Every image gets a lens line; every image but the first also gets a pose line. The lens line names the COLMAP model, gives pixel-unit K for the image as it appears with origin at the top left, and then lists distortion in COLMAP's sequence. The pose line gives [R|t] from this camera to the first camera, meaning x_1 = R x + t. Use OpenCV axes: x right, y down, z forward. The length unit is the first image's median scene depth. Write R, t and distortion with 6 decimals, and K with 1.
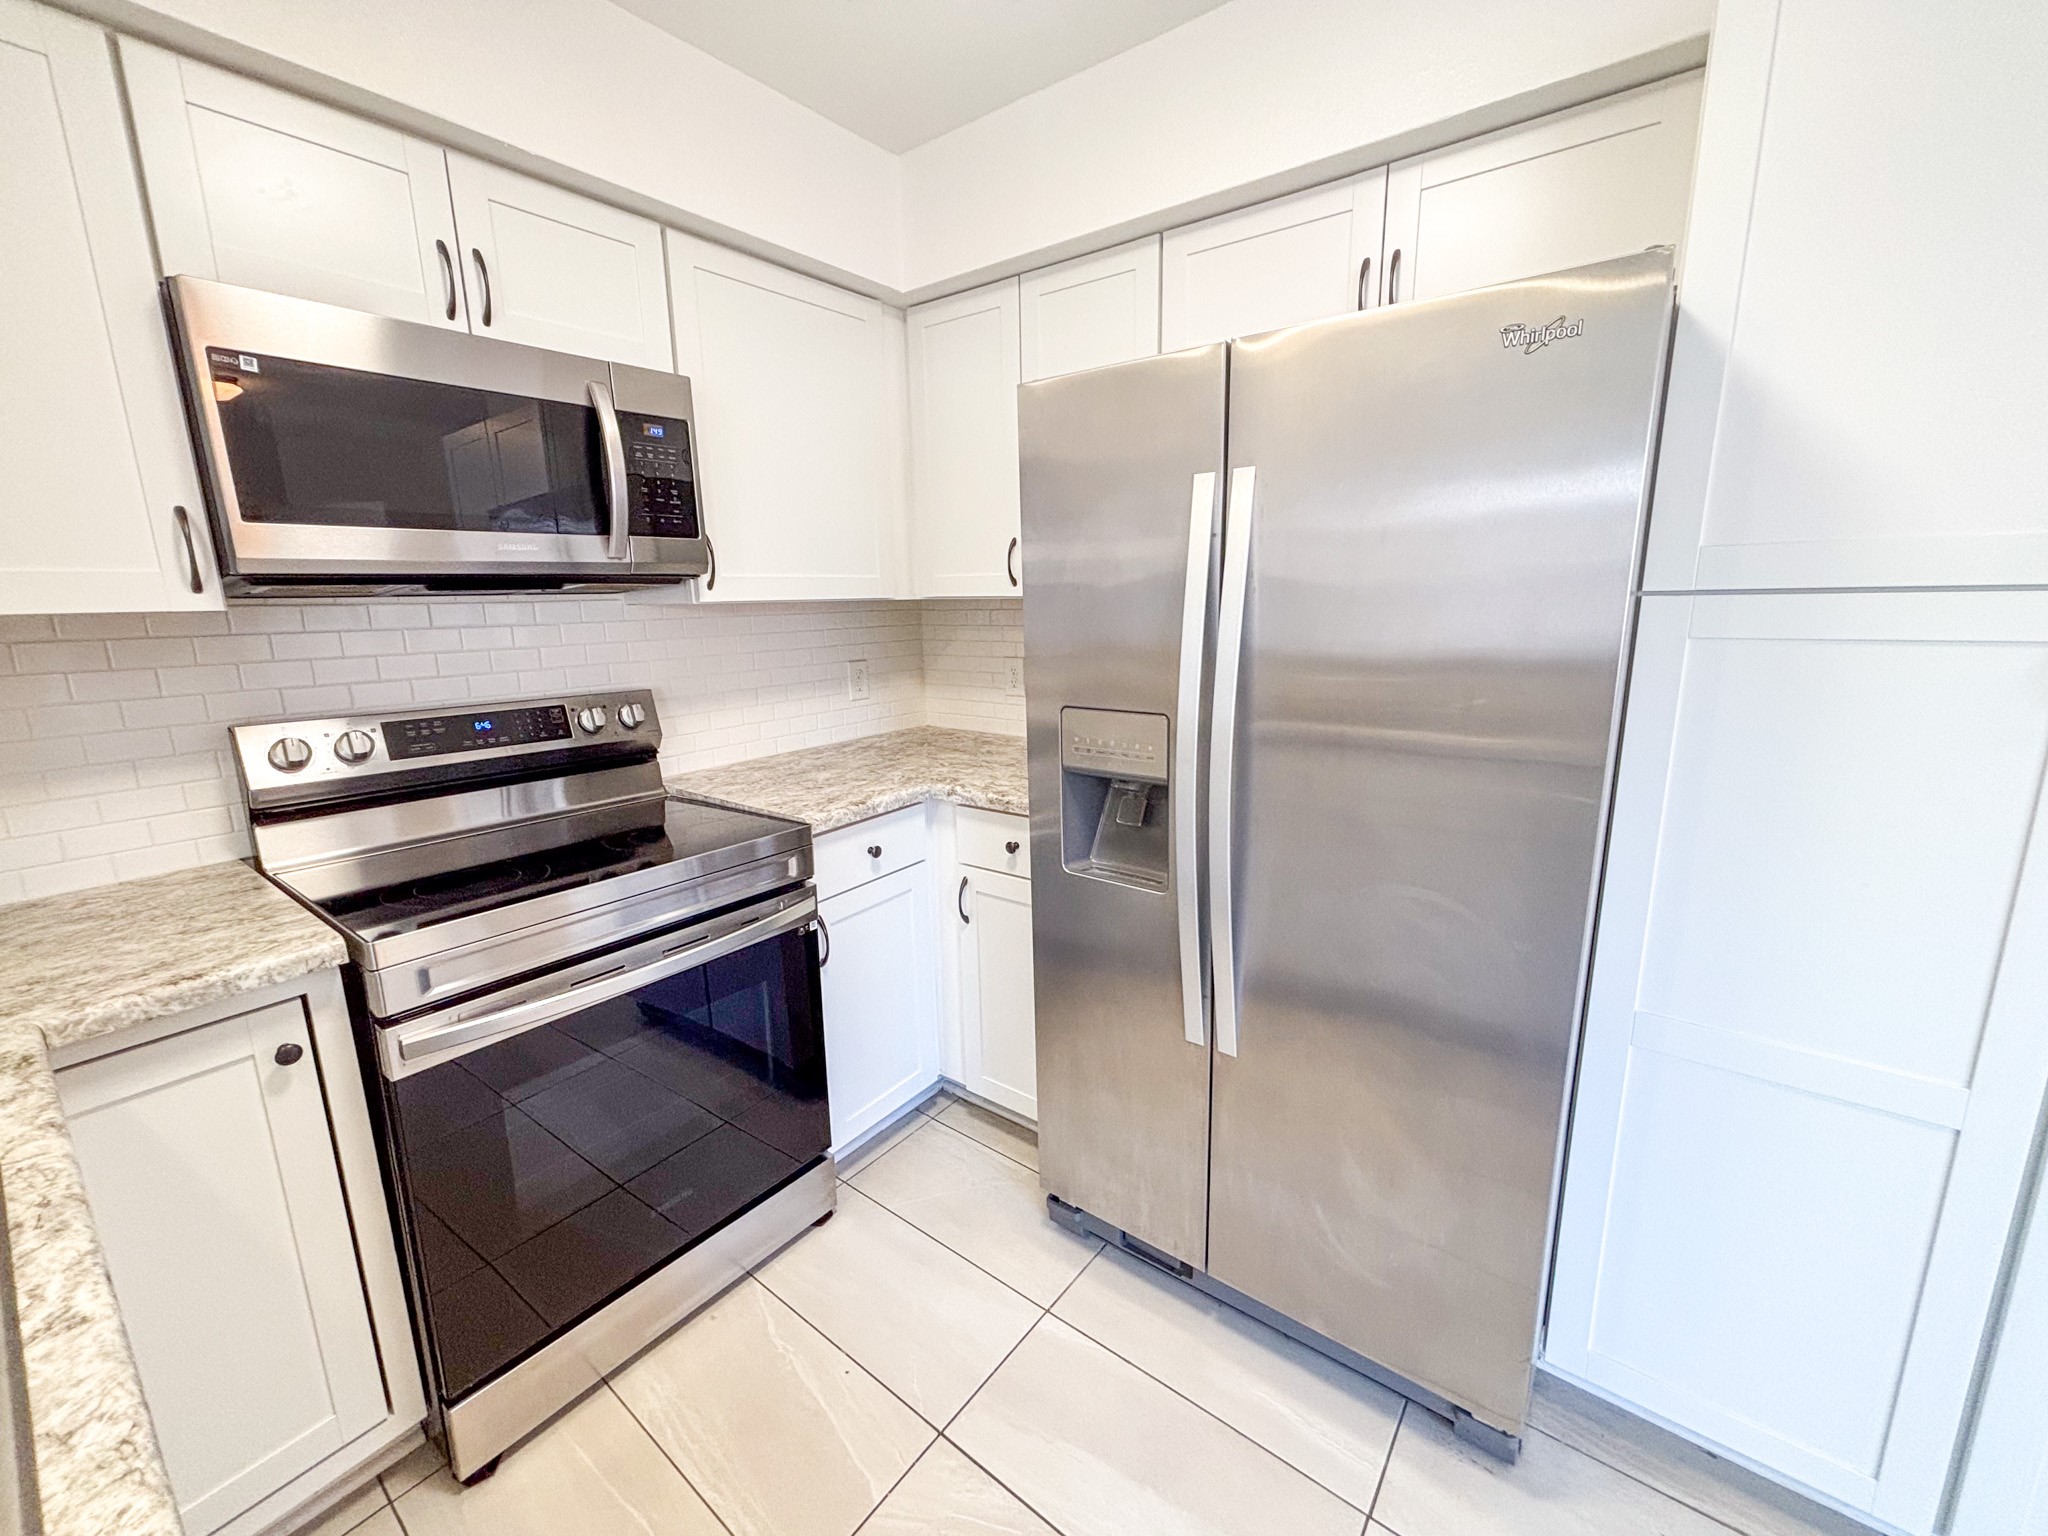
lens RADIAL K [[825.4, 0, 1010.9], [0, 825.4, 755.8], [0, 0, 1]] dist [-0.001540, 0.000957]
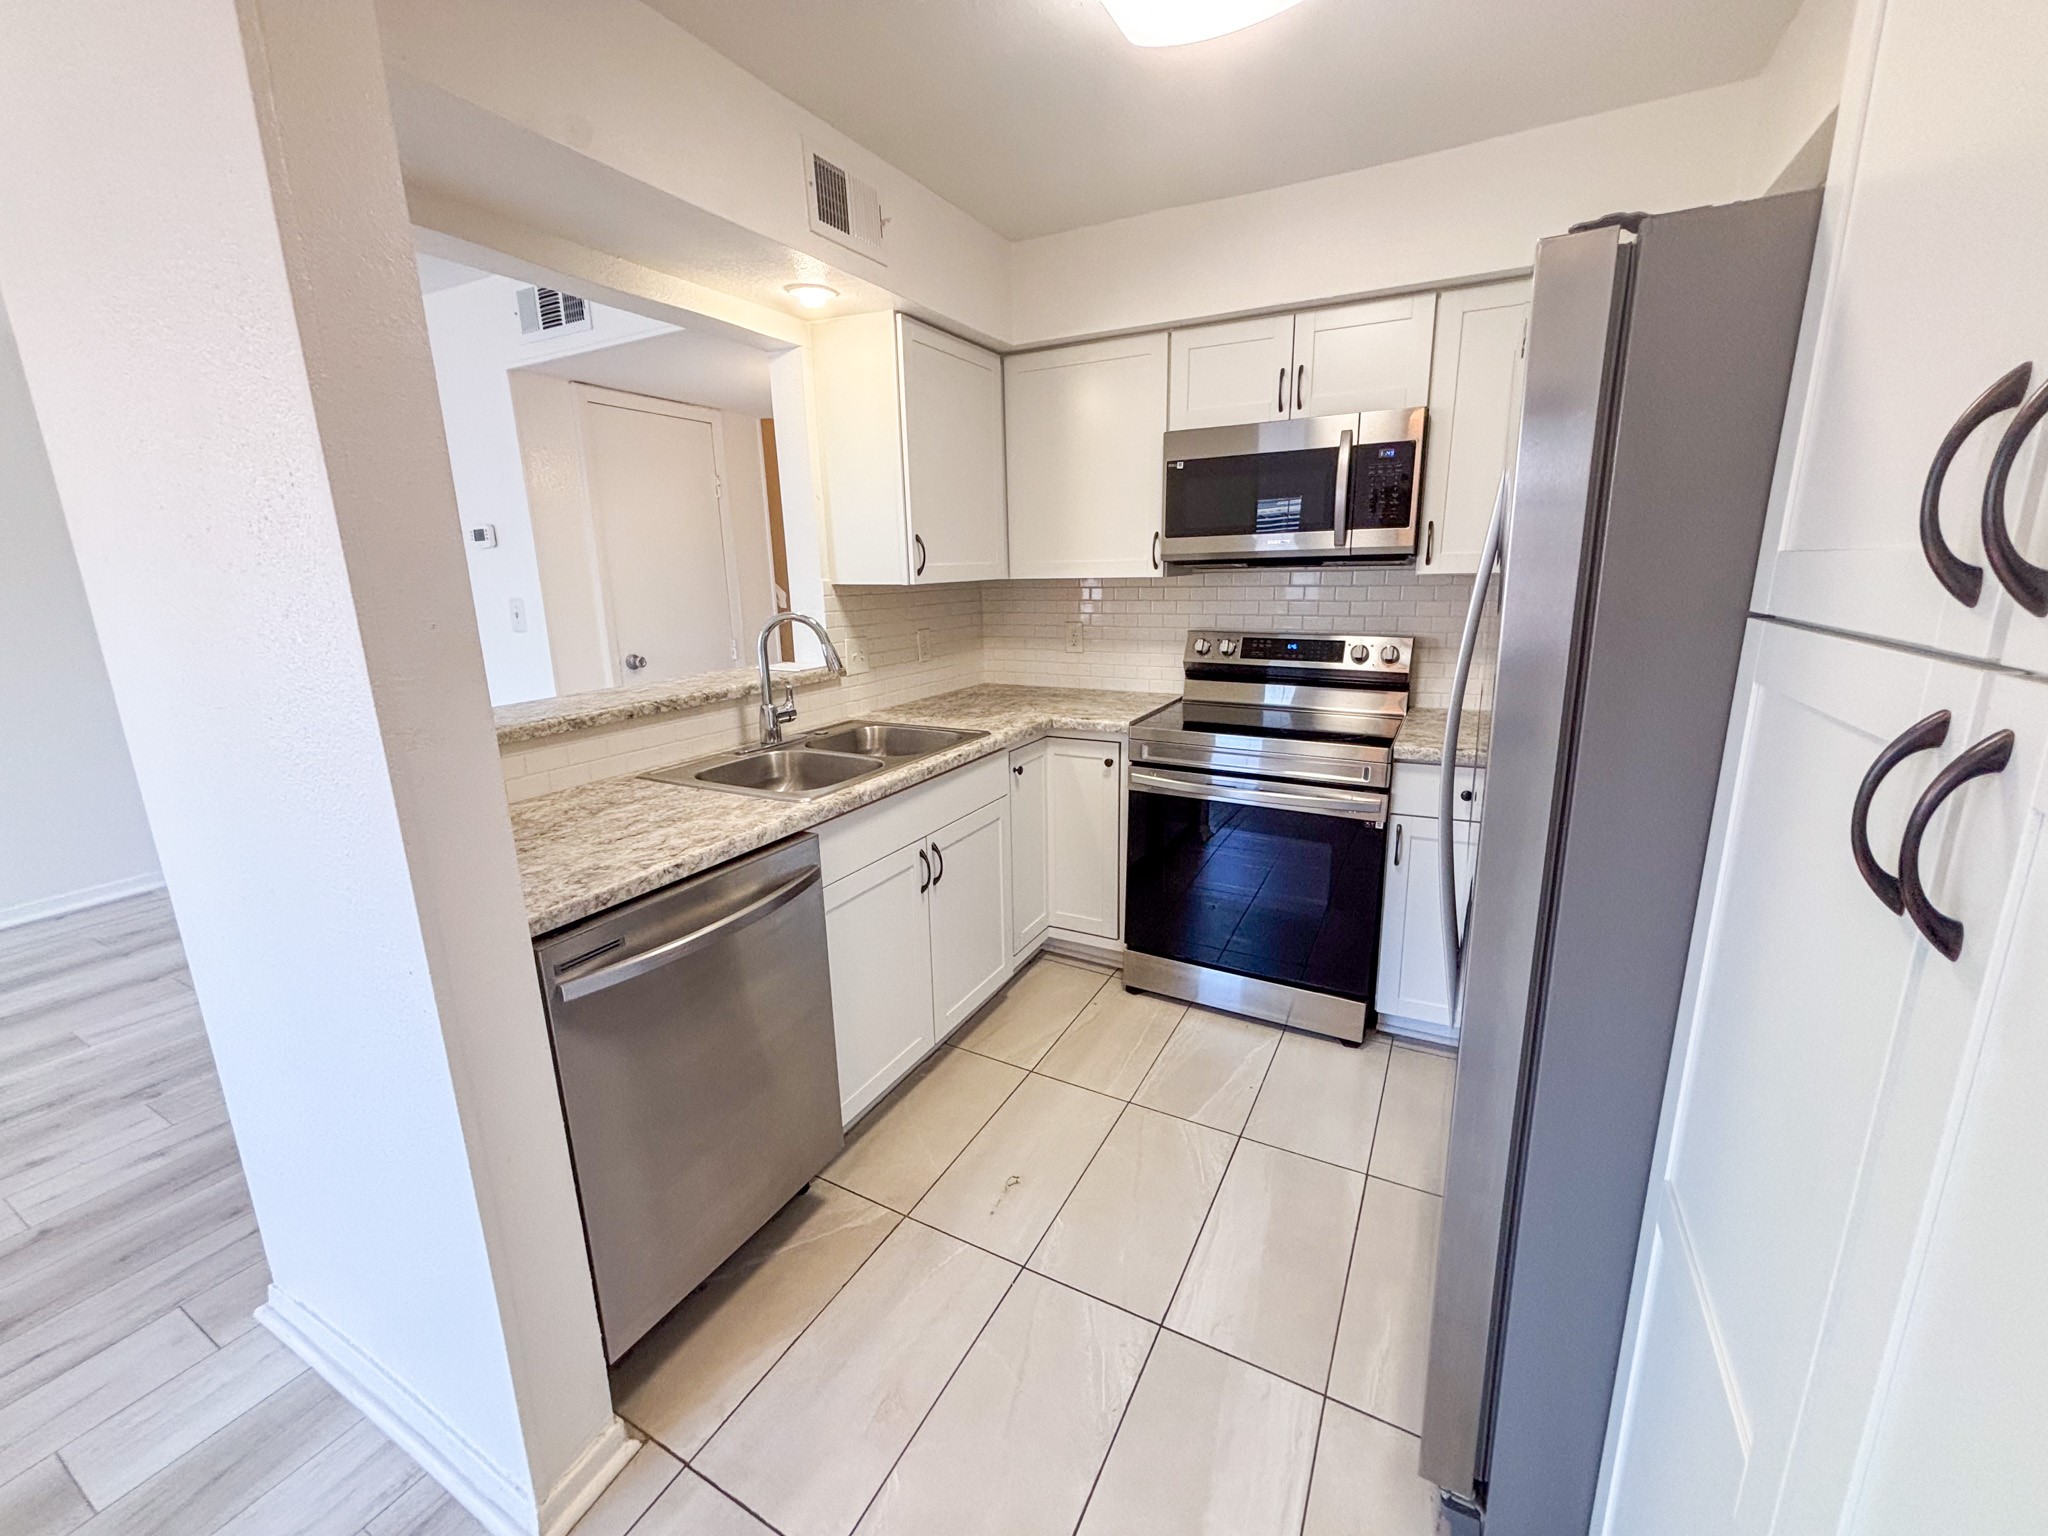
lens RADIAL K [[825.4, 0, 1014.2], [0, 825.4, 767.5], [0, 0, 1]] dist [-0.001540, 0.000957]
pose [[0.160387, 0.256682, -0.953095, 1.001027], [-0.163926, 0.959113, 0.230717, -0.102612], [0.973347, 0.119233, 0.195906, 0.170887]]
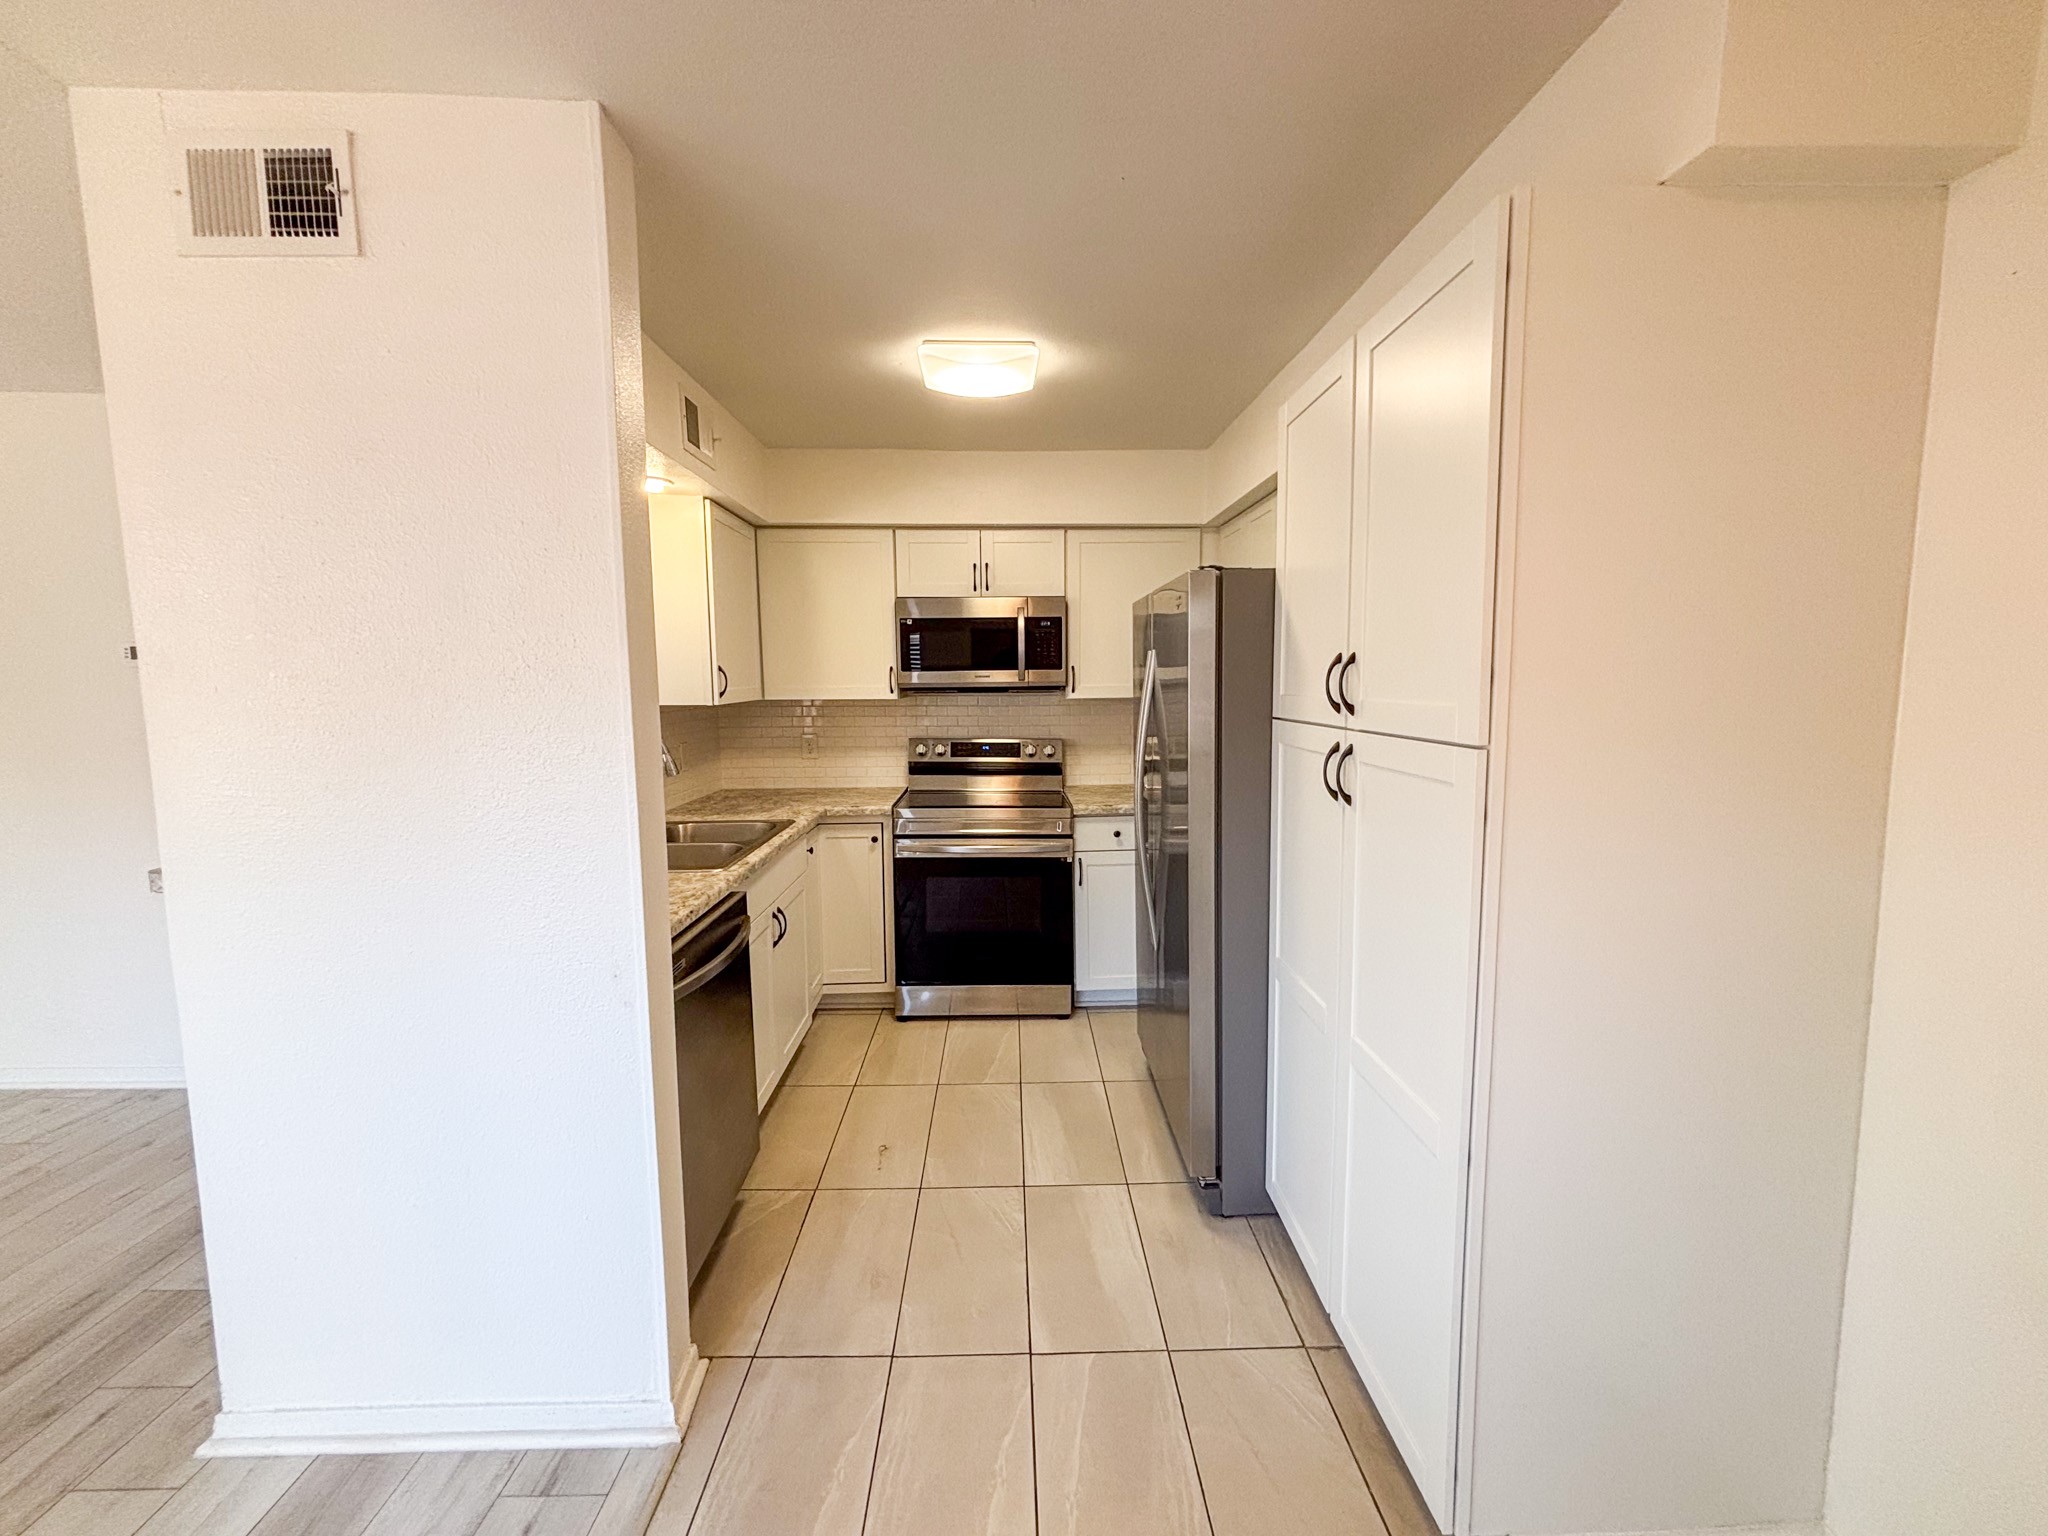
lens RADIAL K [[825.4, 0, 1015.3], [0, 825.4, 766.8], [0, 0, 1]] dist [-0.001540, 0.000957]
pose [[0.624387, 0.104693, -0.774067, 1.340345], [-0.150404, 0.988547, 0.012380, -0.026354], [0.766498, 0.108693, 0.632982, -0.448452]]
